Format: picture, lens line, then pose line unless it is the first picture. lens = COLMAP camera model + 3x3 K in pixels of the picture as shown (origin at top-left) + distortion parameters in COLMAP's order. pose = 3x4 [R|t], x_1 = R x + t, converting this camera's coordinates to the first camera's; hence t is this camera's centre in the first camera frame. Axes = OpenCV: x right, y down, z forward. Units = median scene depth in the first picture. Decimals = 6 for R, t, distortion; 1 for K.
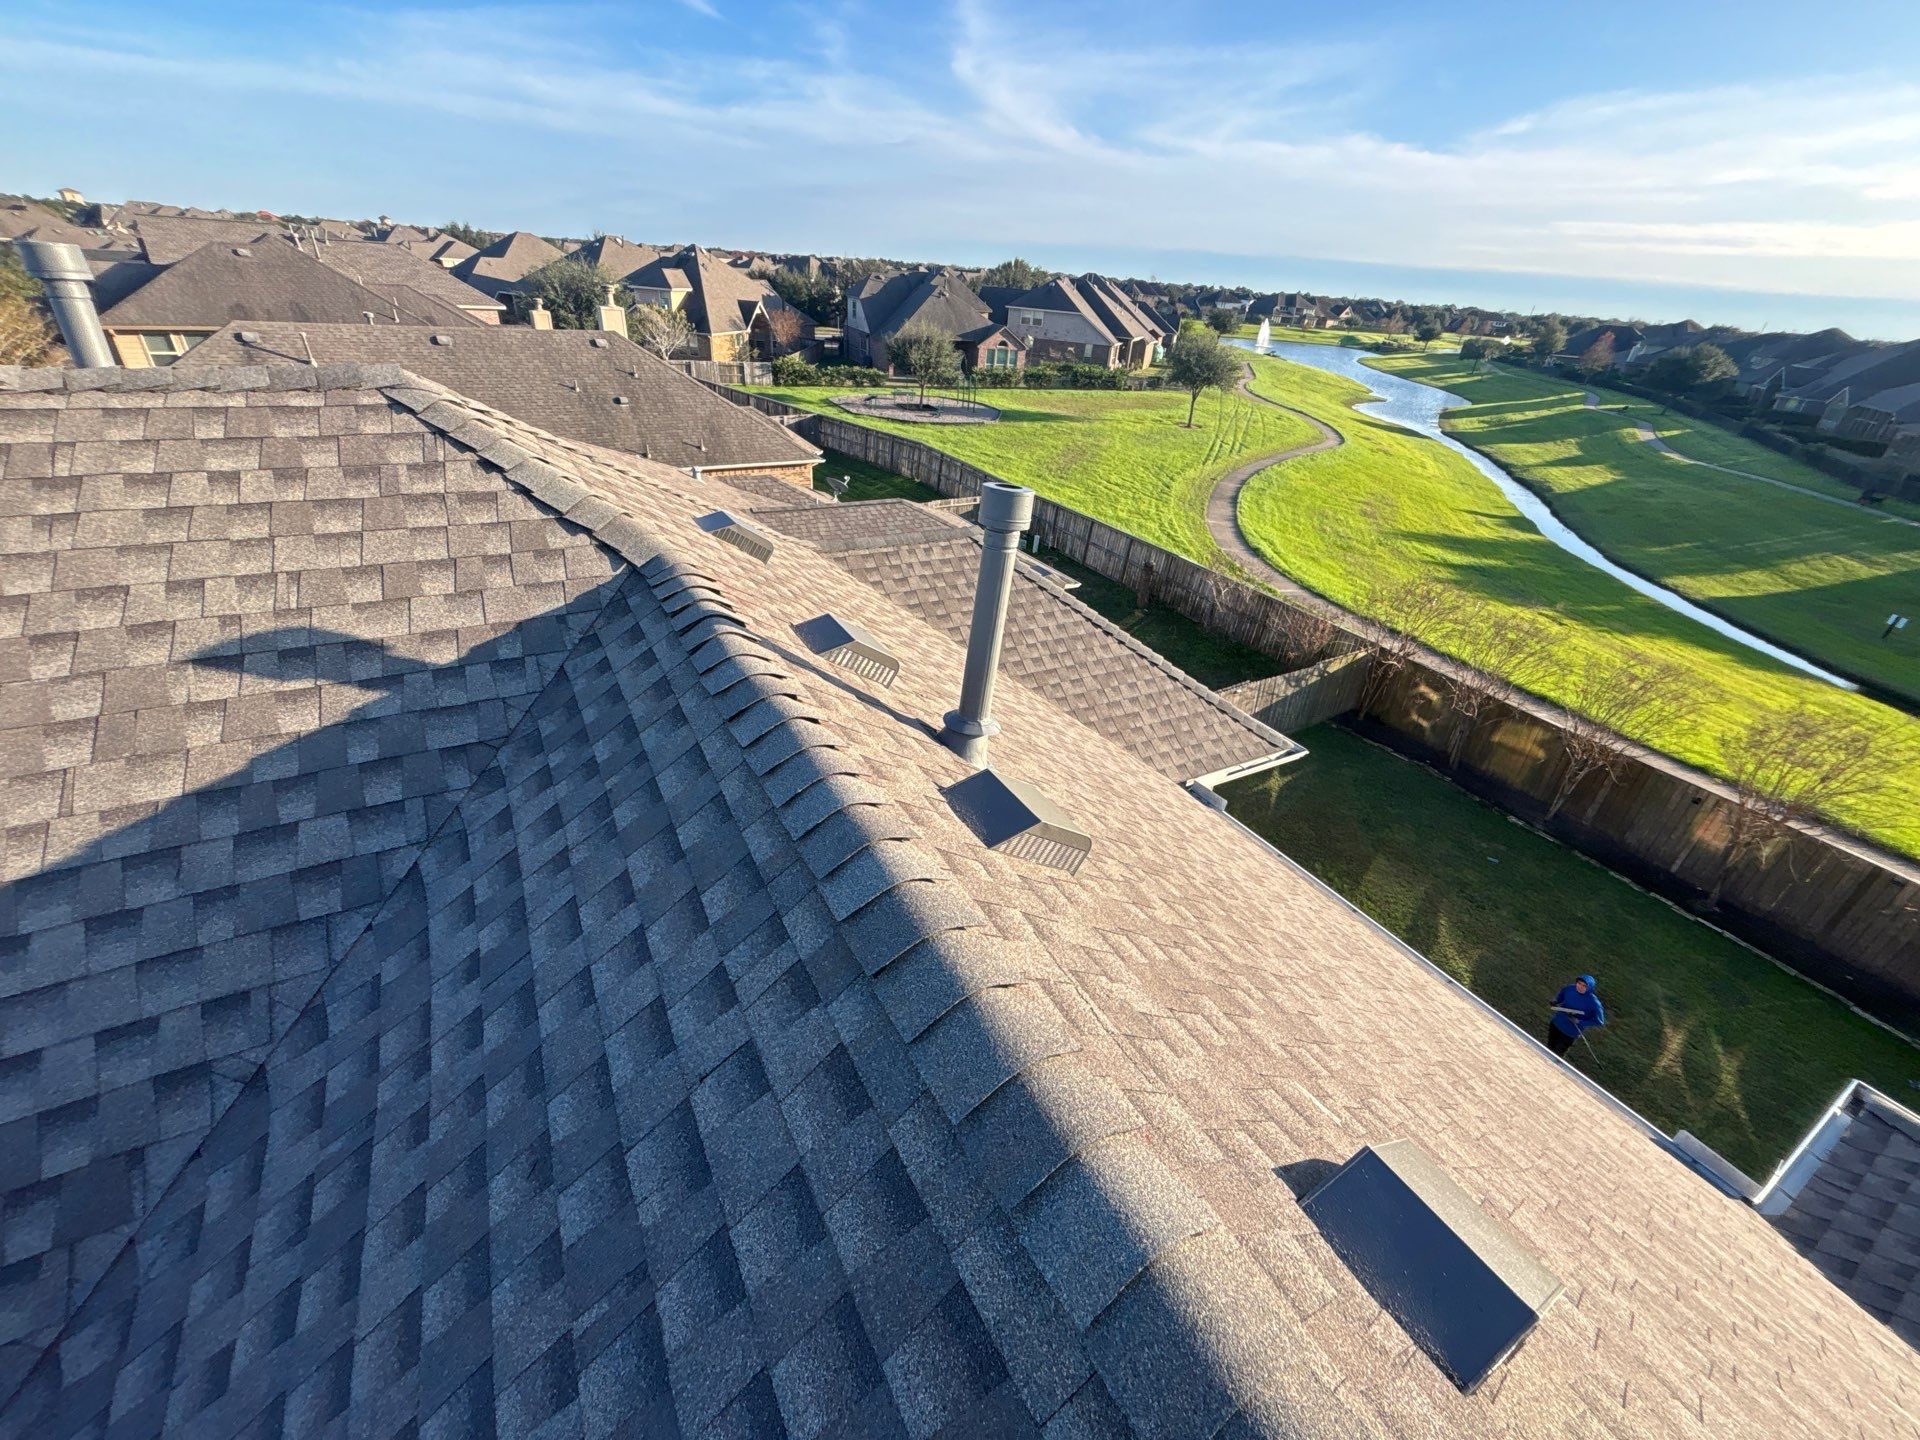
lens RADIAL K [[773.4, 0, 954.5], [0, 773.4, 724.1], [0, 0, 1]] dist [-0.000831, 0.001328]
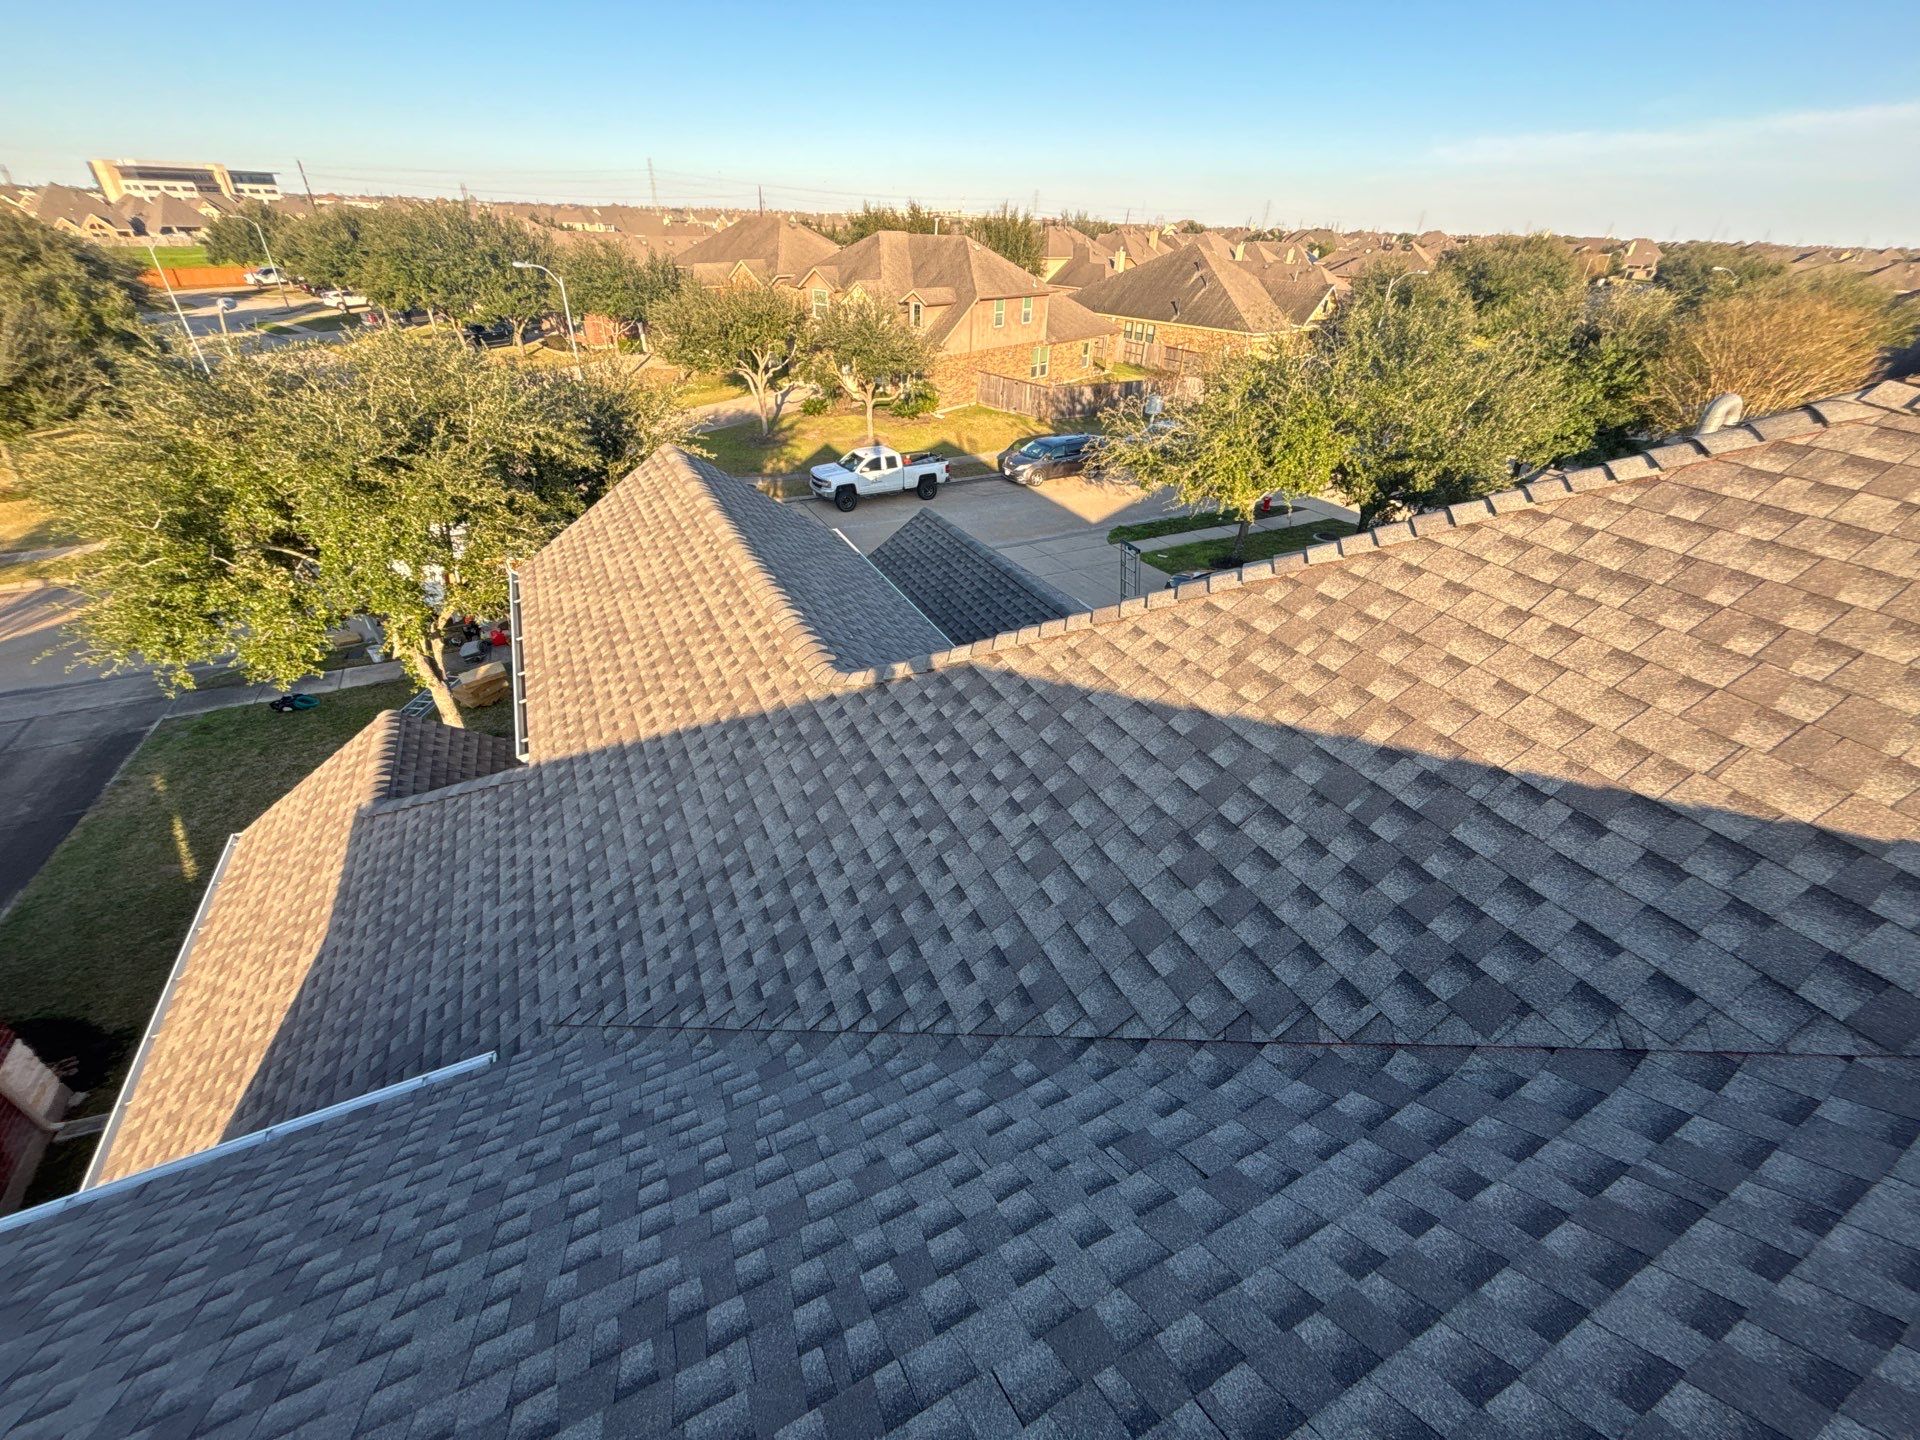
lens RADIAL K [[773.4, 0, 957.7], [0, 773.4, 720.3], [0, 0, 1]] dist [-0.000831, 0.001328]
pose [[-0.046445, 0.486704, -0.872332, -0.015139], [-0.533499, 0.726212, 0.433583, 0.015282], [0.844525, 0.485525, 0.225927, -0.021834]]
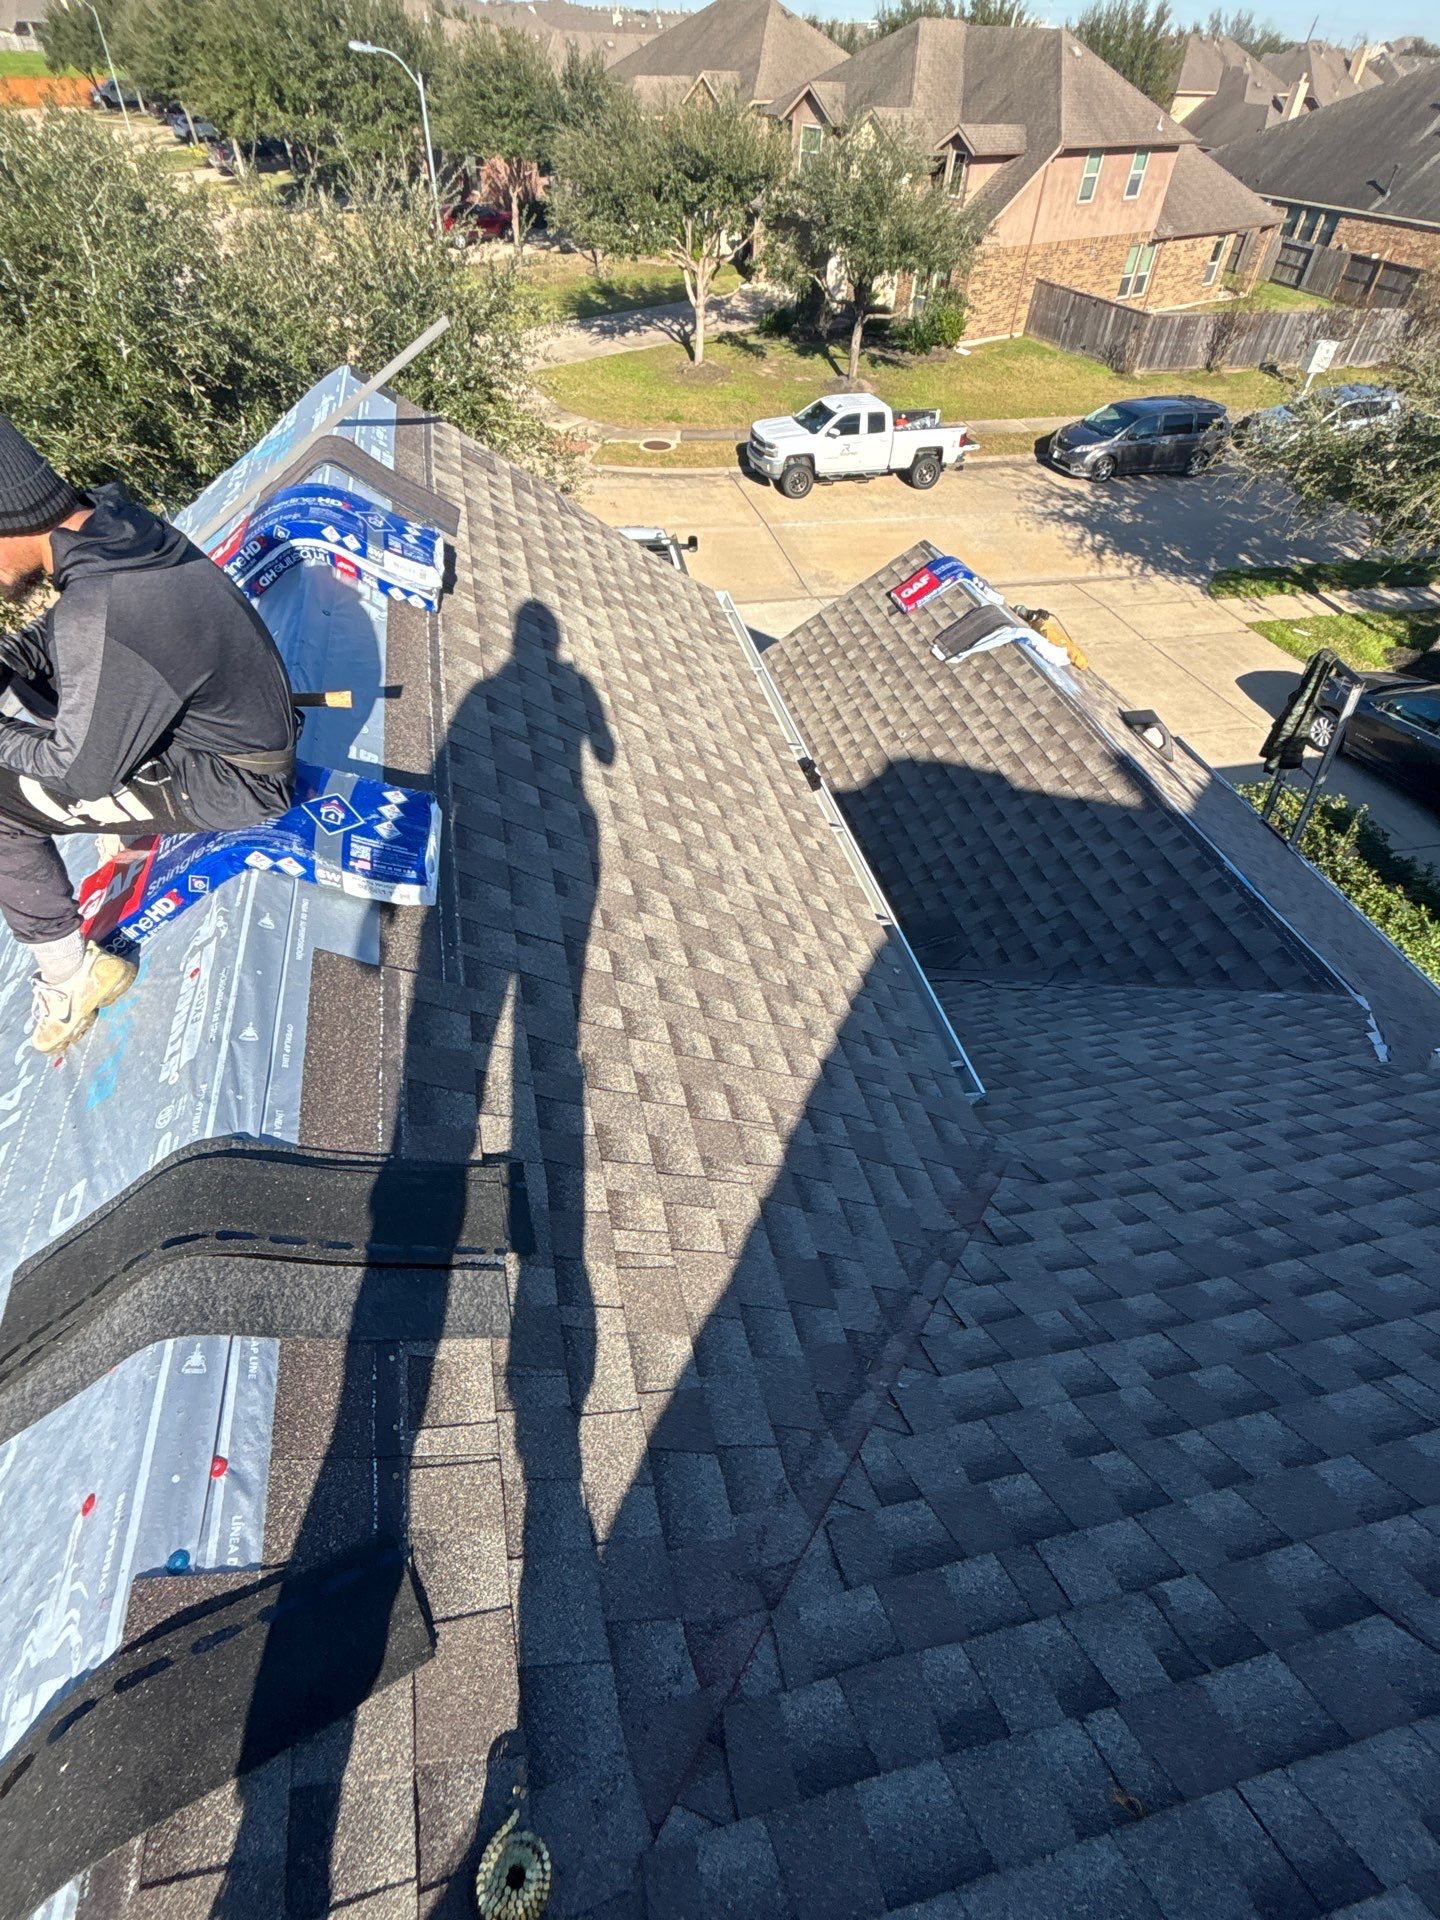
lens RADIAL K [[938.1, 0, 720.9], [0, 938.1, 949.0], [0, 0, 1]] dist [-0.007341, 0.004343]
pose [[-0.277638, 0.620802, -0.733159, -0.225089], [-0.535184, 0.533825, 0.654683, 0.056716], [0.797807, 0.574139, 0.184033, -0.027349]]
